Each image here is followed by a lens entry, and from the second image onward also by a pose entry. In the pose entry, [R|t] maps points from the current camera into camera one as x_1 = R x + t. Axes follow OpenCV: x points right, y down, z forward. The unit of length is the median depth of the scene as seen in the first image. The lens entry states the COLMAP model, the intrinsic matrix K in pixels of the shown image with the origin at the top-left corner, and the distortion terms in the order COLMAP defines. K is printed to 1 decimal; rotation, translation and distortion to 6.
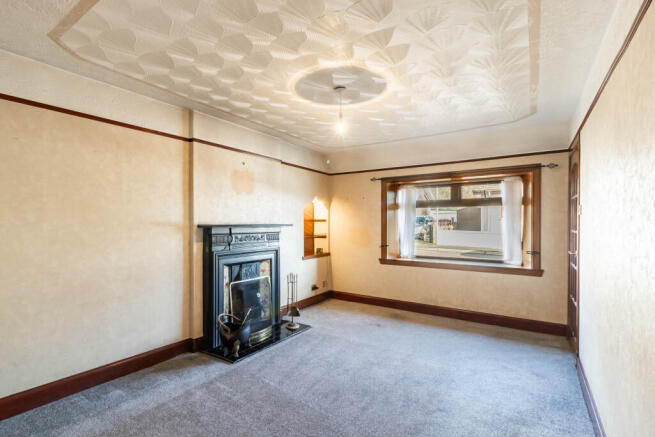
lens RADIAL K [[309.7, 0, 327.5], [0, 309.7, 218.5], [0, 0, 1]] dist [0.000539, 0.000143]
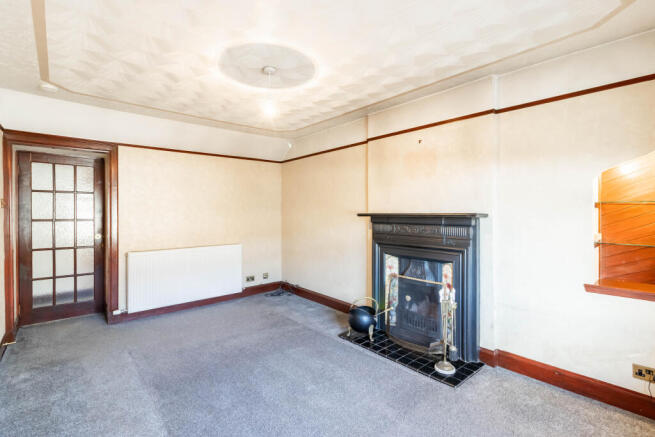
lens RADIAL K [[305.5, 0, 318.3], [0, 305.5, 211.6], [0, 0, 1]] dist [0.001024, 0.000202]
pose [[-0.275035, 0.000021, -0.961434, 0.717705], [0.016766, 0.999848, -0.004774, 0.015251], [0.961288, -0.017433, -0.274994, 1.129271]]
